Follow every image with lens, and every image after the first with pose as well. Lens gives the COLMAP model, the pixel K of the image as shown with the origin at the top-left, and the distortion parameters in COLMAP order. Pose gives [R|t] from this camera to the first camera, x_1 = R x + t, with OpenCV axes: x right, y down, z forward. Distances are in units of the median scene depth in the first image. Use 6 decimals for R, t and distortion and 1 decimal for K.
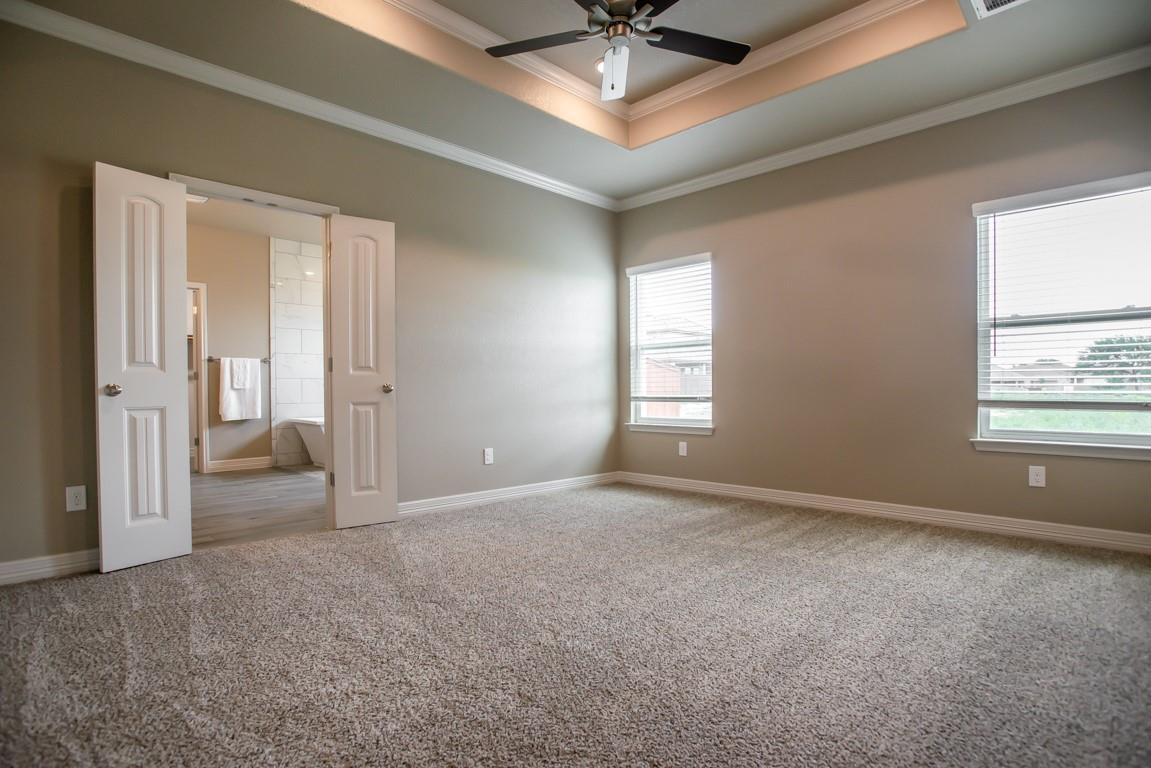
lens RADIAL K [[578.4, 0, 573.2], [0, 578.4, 387.7], [0, 0, 1]] dist [-0.056709, 0.018430]
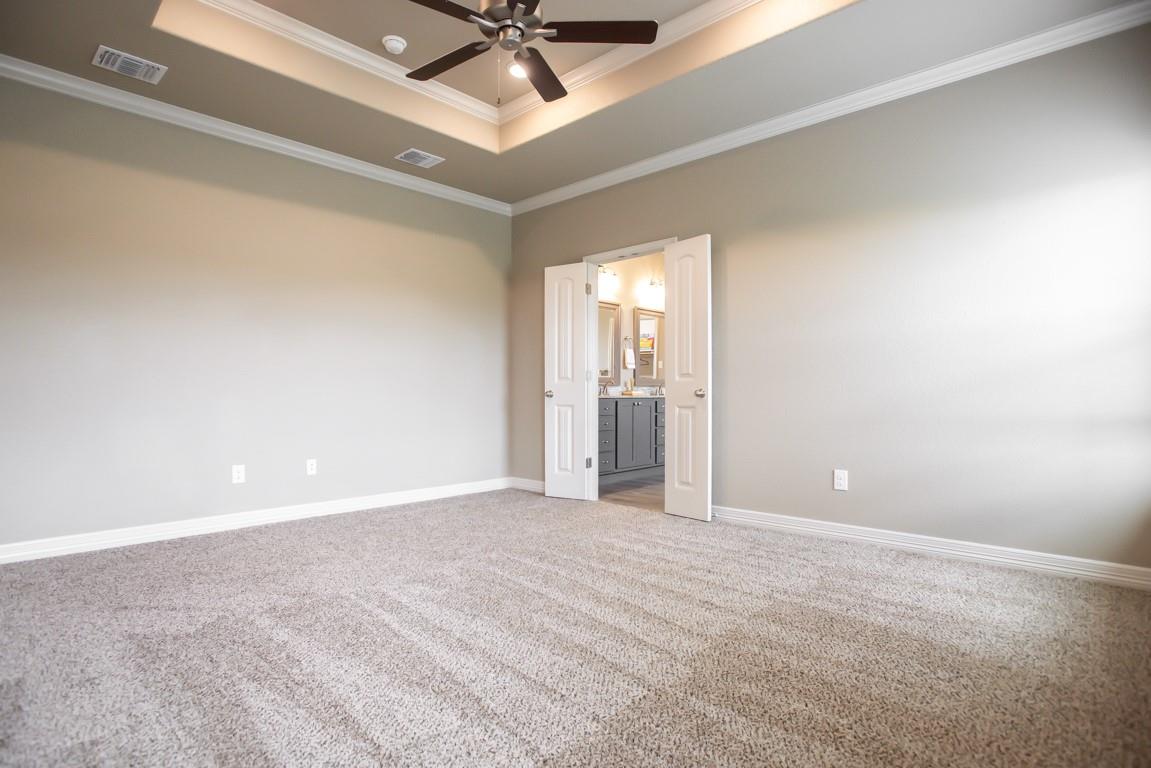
lens RADIAL K [[578.4, 0, 579.3], [0, 578.4, 388.2], [0, 0, 1]] dist [-0.056709, 0.018430]
pose [[0.047033, -0.006713, -0.998871, 0.748631], [-0.000228, 0.999977, -0.006731, -0.001508], [0.998893, 0.000544, 0.047031, 0.752368]]
